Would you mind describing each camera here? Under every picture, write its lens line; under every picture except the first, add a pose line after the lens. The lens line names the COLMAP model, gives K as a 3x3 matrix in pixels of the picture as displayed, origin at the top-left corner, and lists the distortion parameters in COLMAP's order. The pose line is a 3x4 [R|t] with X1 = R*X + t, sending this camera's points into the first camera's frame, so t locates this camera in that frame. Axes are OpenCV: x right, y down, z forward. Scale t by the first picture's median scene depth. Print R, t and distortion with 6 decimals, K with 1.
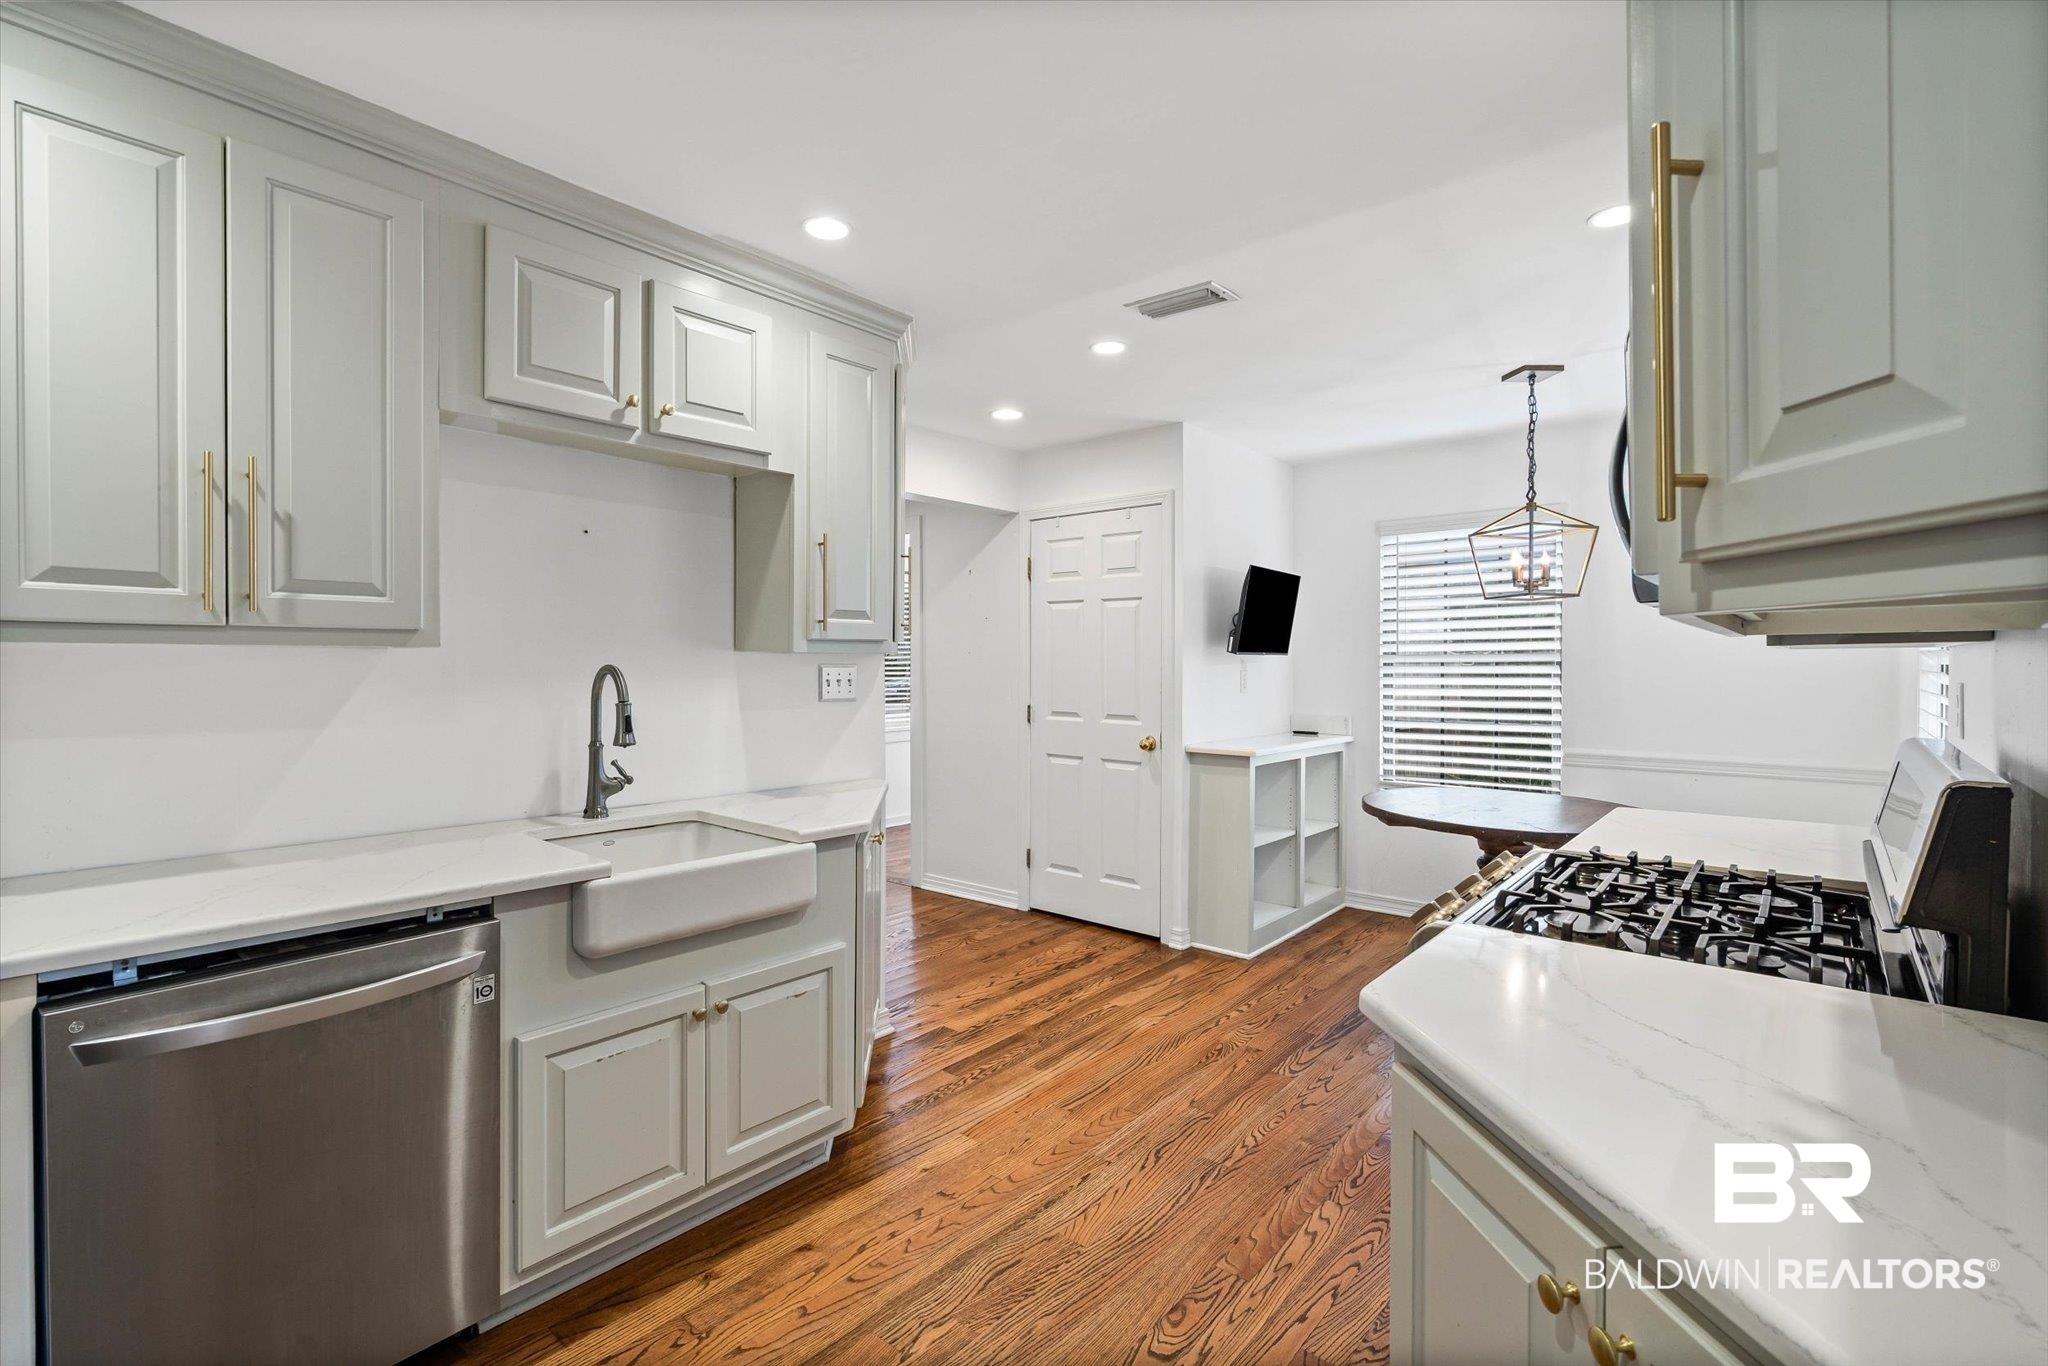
lens RADIAL K [[931.7, 0, 997.7], [0, 931.7, 675.6], [0, 0, 1]] dist [-0.005324, 0.002155]
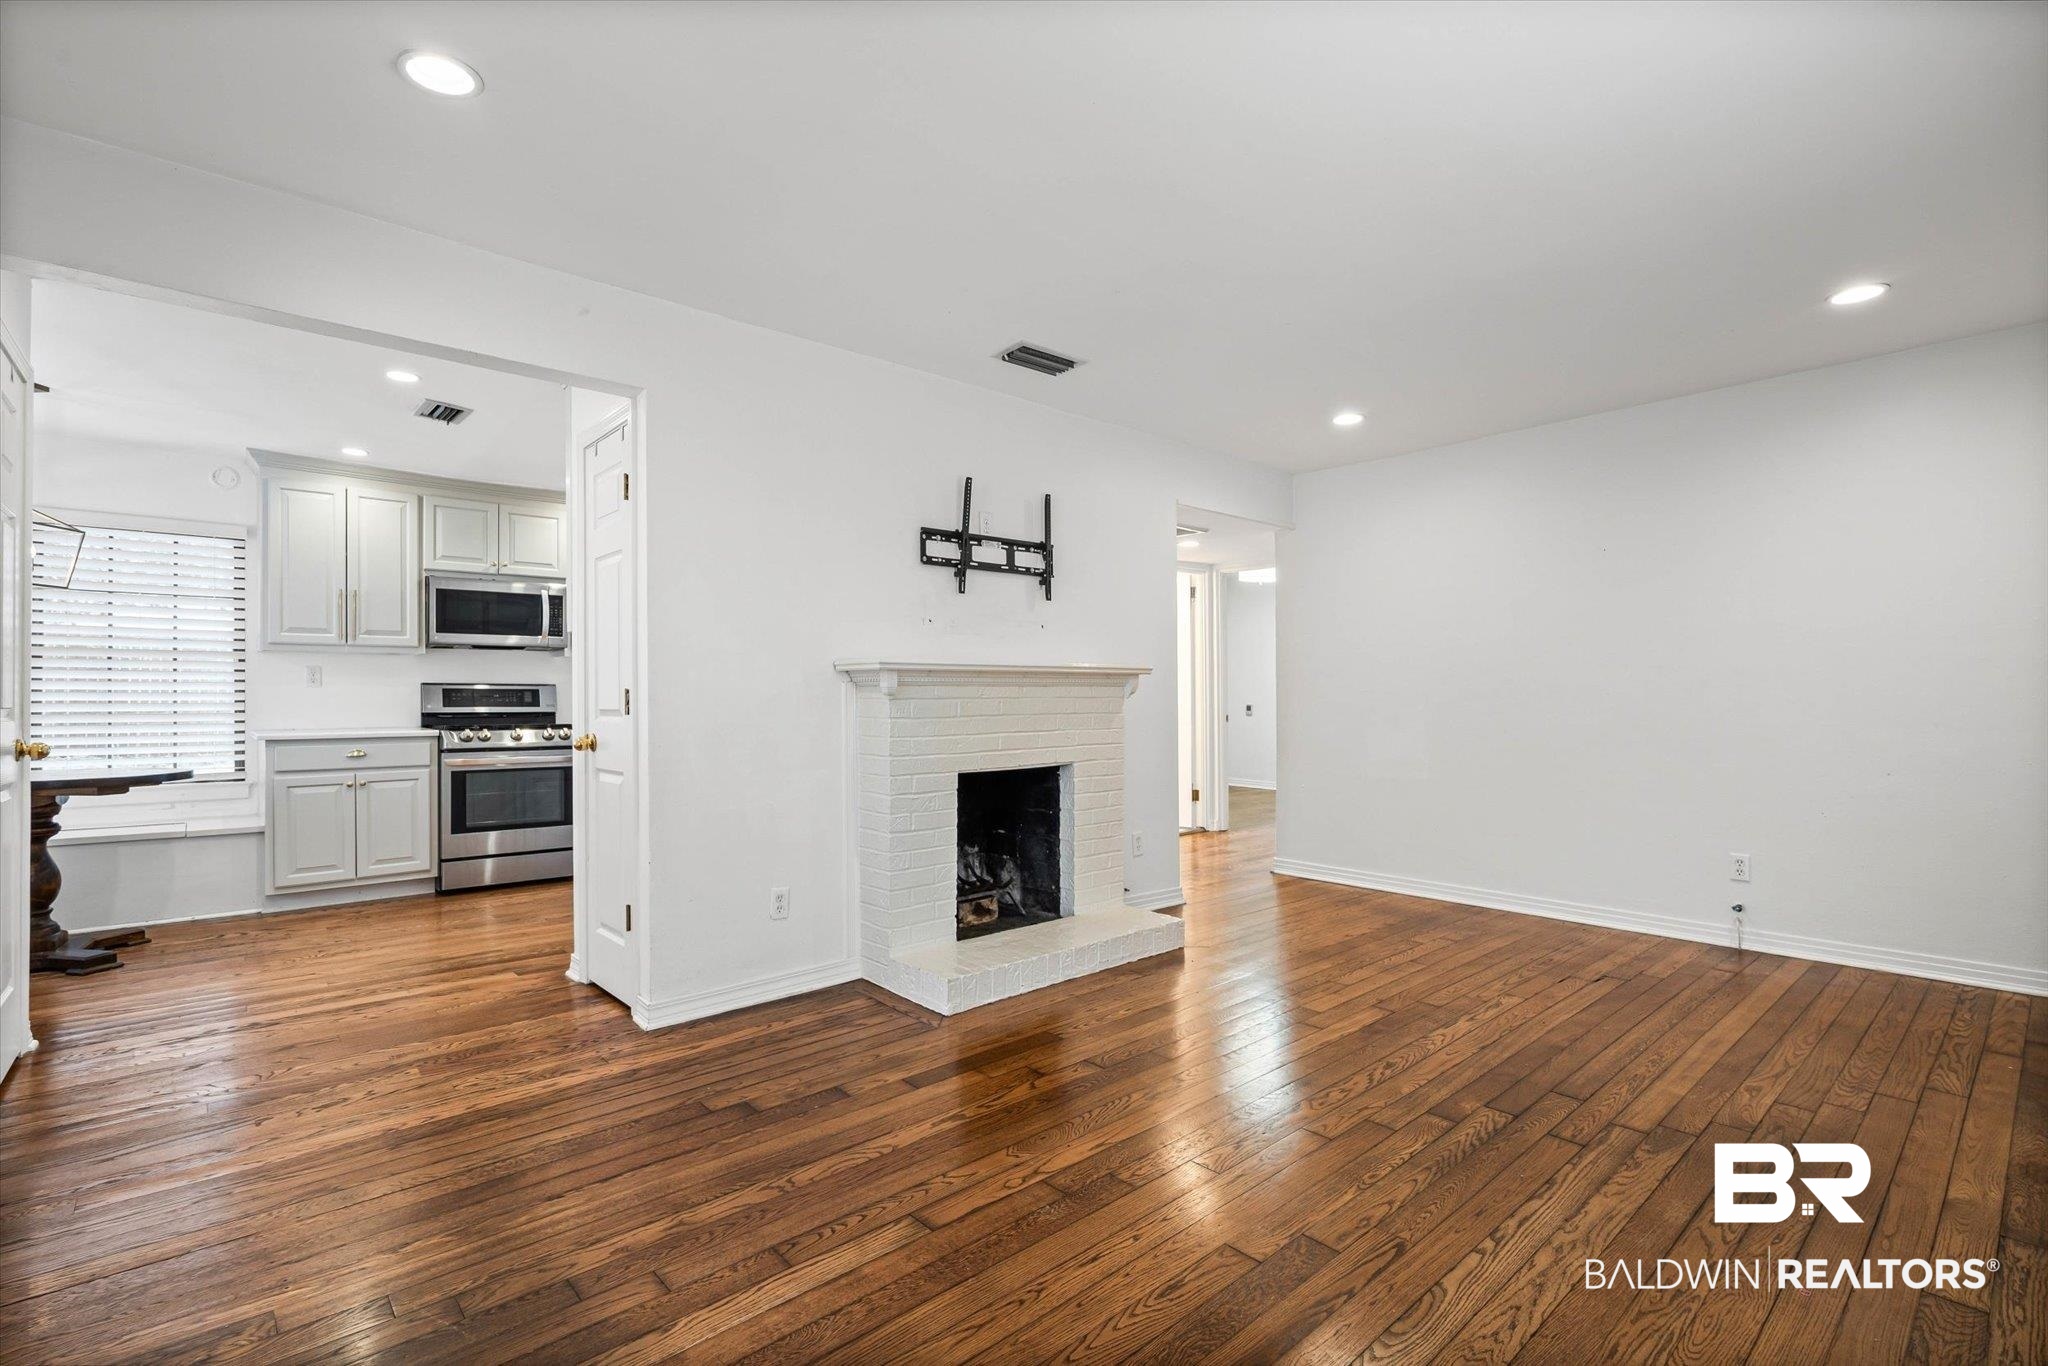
lens RADIAL K [[931.7, 0, 1009.4], [0, 931.7, 694.6], [0, 0, 1]] dist [-0.005324, 0.002155]
pose [[-0.992476, 0.007448, 0.122211, -0.739764], [0.008991, 0.999887, 0.012083, 0.042694], [-0.122107, 0.013091, -0.992431, 1.955891]]
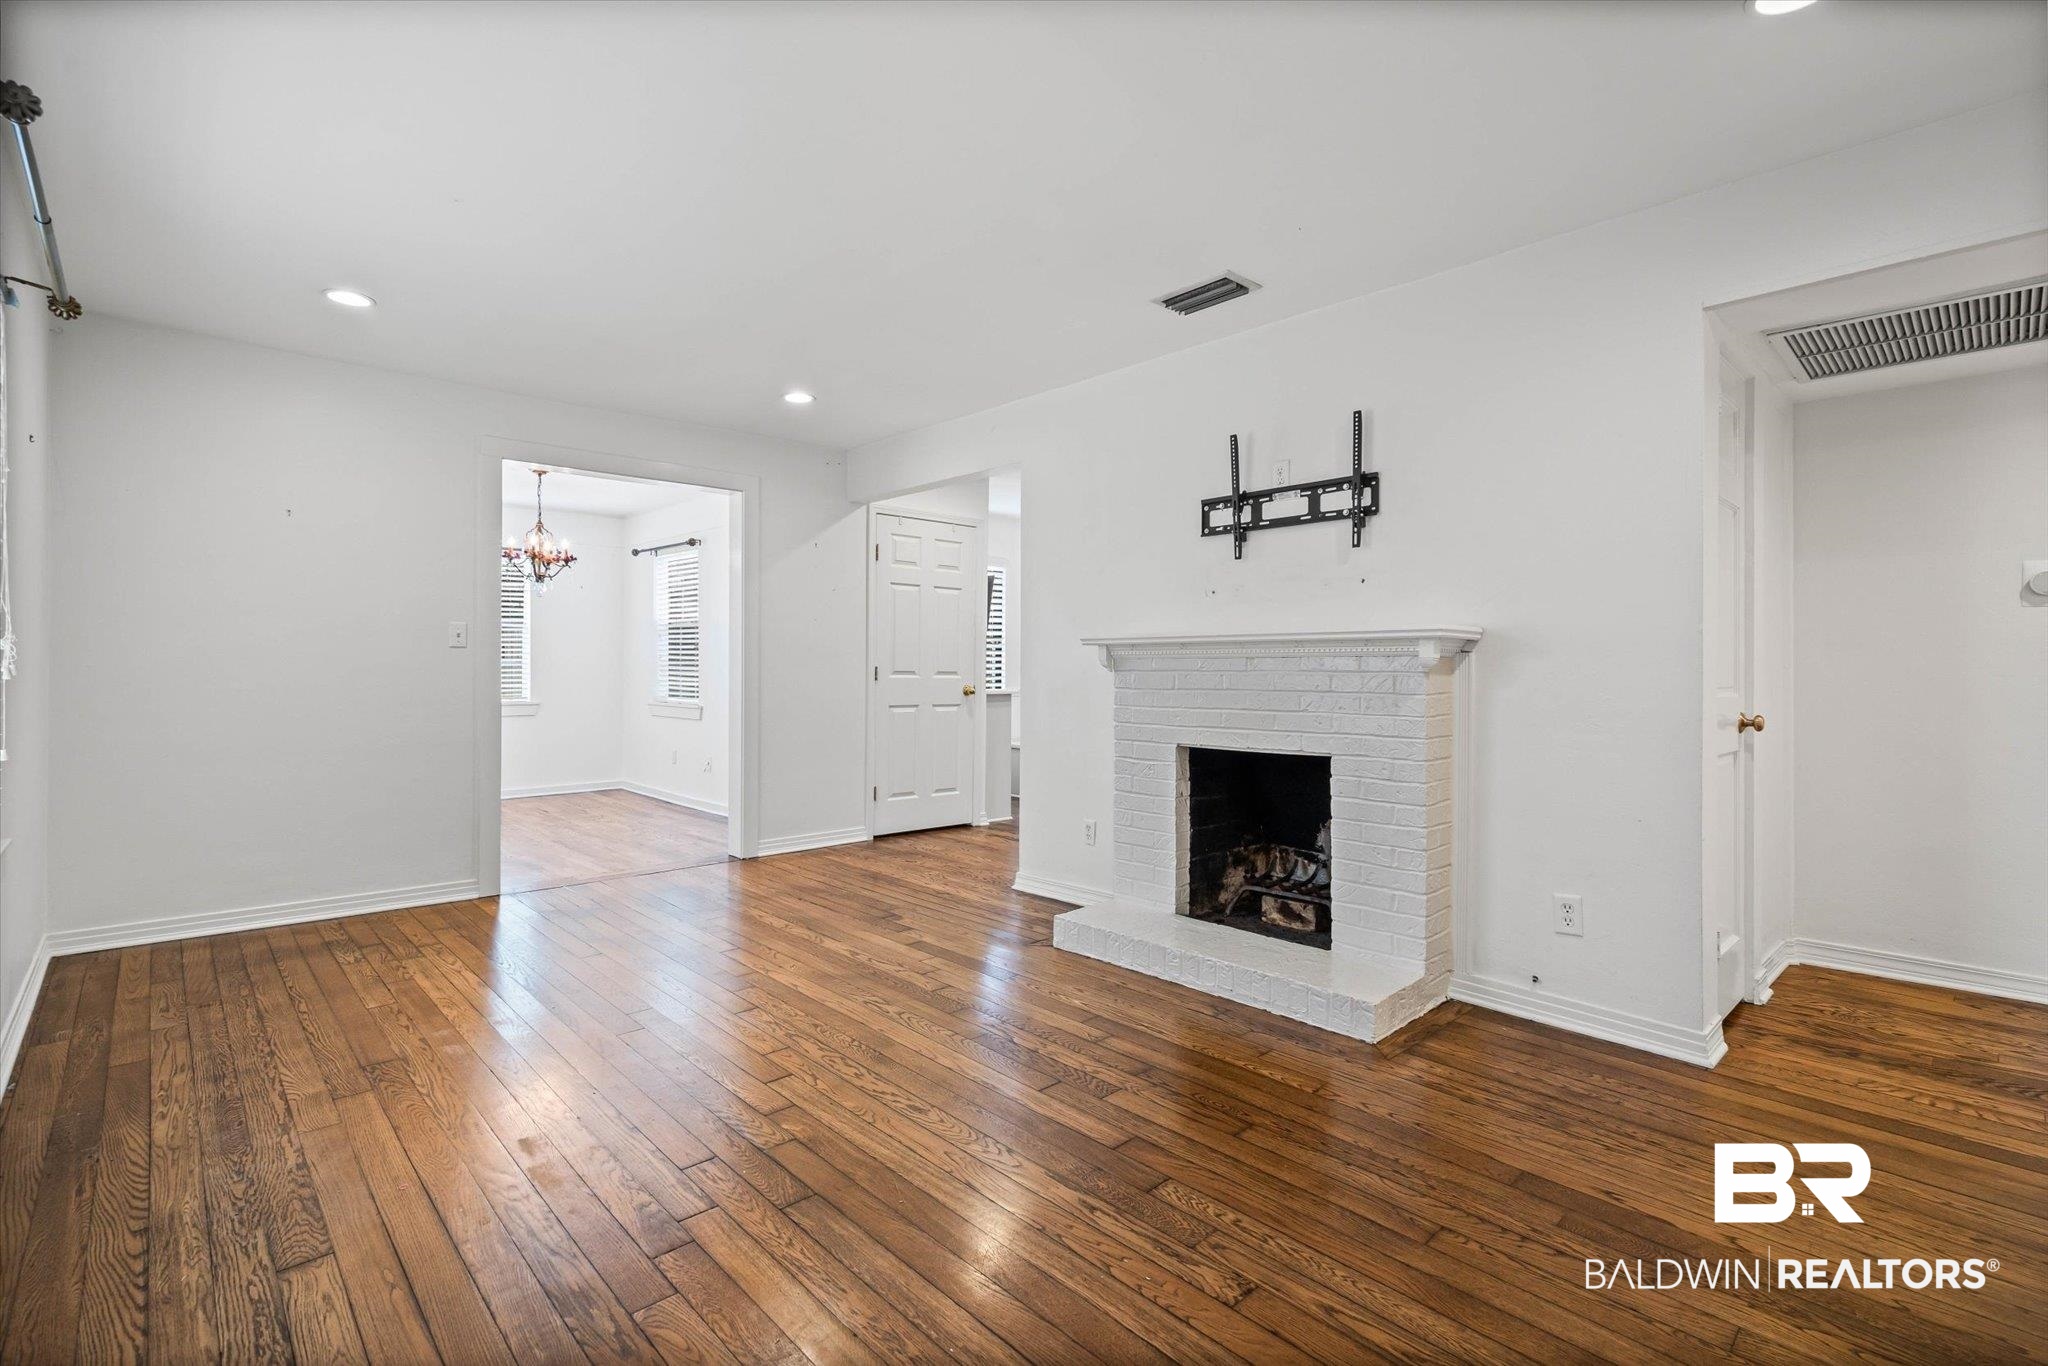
lens RADIAL K [[931.7, 0, 1012.3], [0, 931.7, 669.4], [0, 0, 1]] dist [-0.005324, 0.002155]
pose [[0.093135, 0.002895, 0.995649, -1.614300], [0.010669, 0.999935, -0.003906, 0.059515], [-0.995596, 0.010986, 0.093098, 1.007613]]
